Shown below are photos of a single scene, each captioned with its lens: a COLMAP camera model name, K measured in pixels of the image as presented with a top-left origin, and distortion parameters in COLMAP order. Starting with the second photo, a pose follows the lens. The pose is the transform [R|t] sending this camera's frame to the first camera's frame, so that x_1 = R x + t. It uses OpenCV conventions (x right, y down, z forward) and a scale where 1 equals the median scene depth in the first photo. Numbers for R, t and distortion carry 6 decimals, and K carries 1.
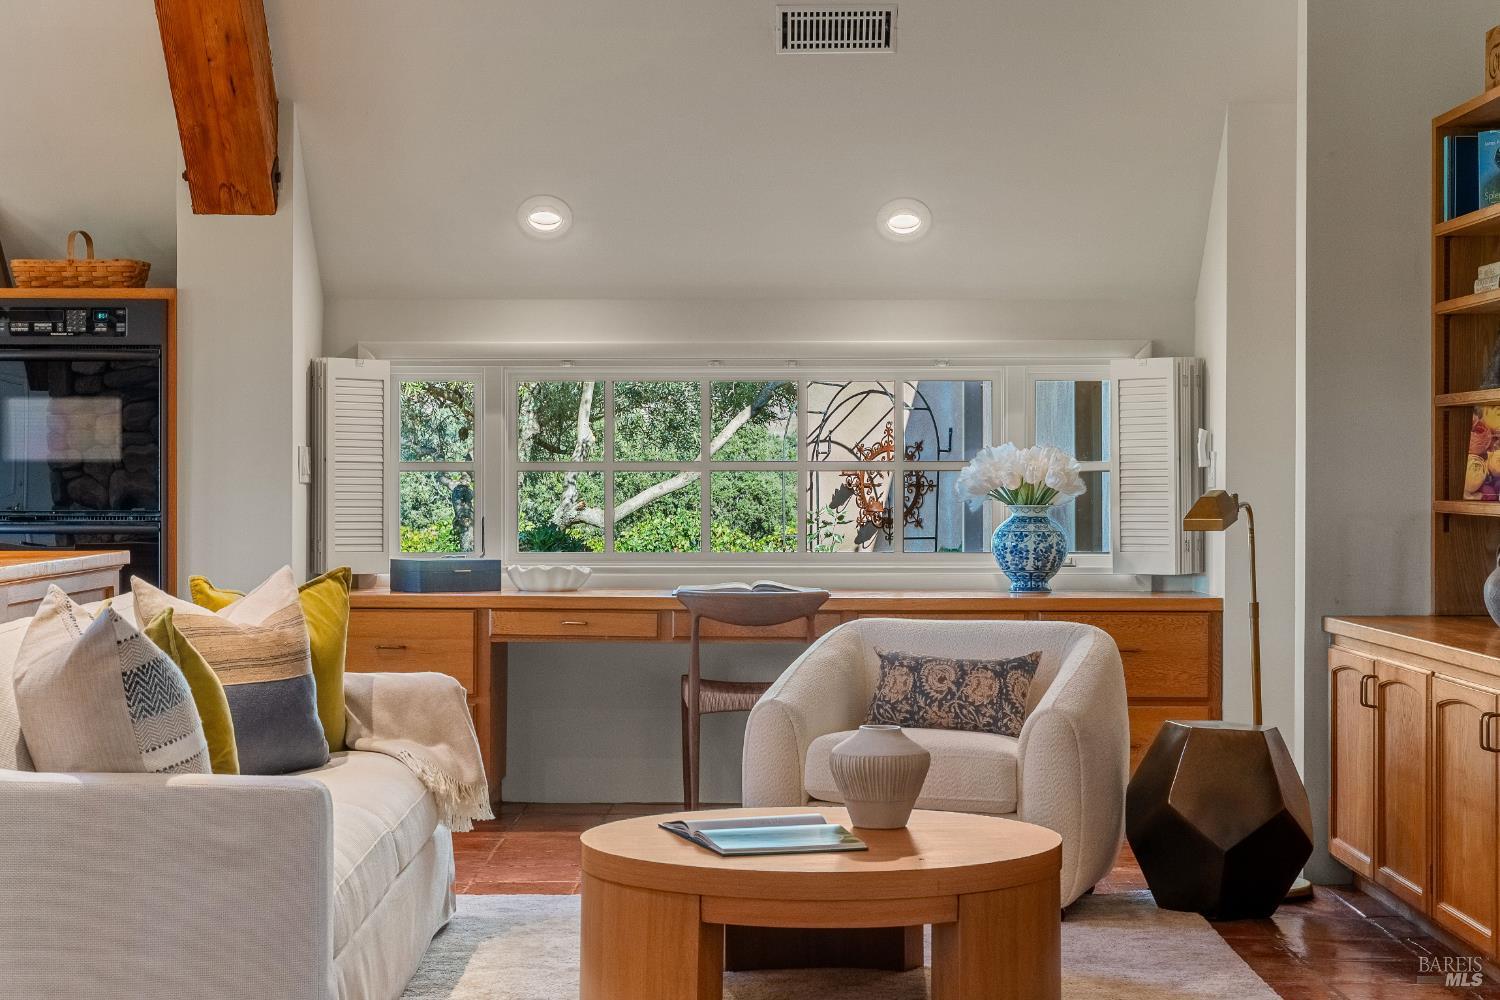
lens RADIAL K [[2634.8, 0, 749.9], [0, 2634.8, 499.6], [0, 0, 1]] dist [-0.007301, 0.000000]
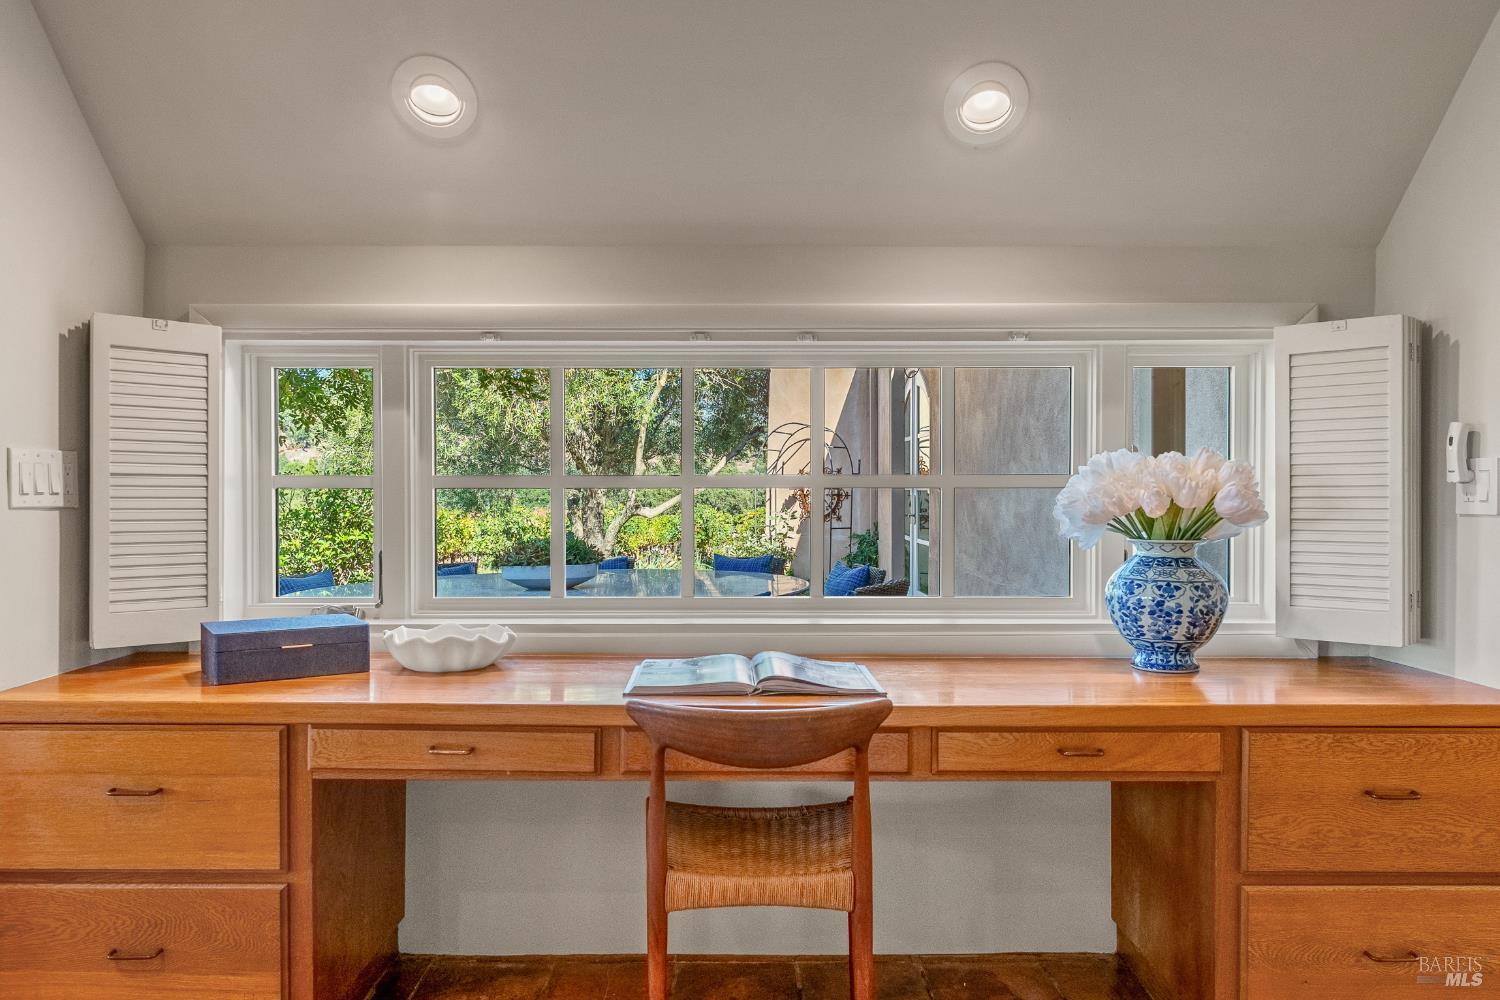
lens RADIAL K [[996.8, 0, 751.5], [0, 996.8, 498.5], [0, 0, 1]] dist [0.001926, 0.000398]
pose [[0.999794, -0.000332, 0.020300, -0.004714], [0.000301, 0.999999, 0.001522, -0.008716], [-0.020301, -0.001516, 0.999793, 0.752746]]
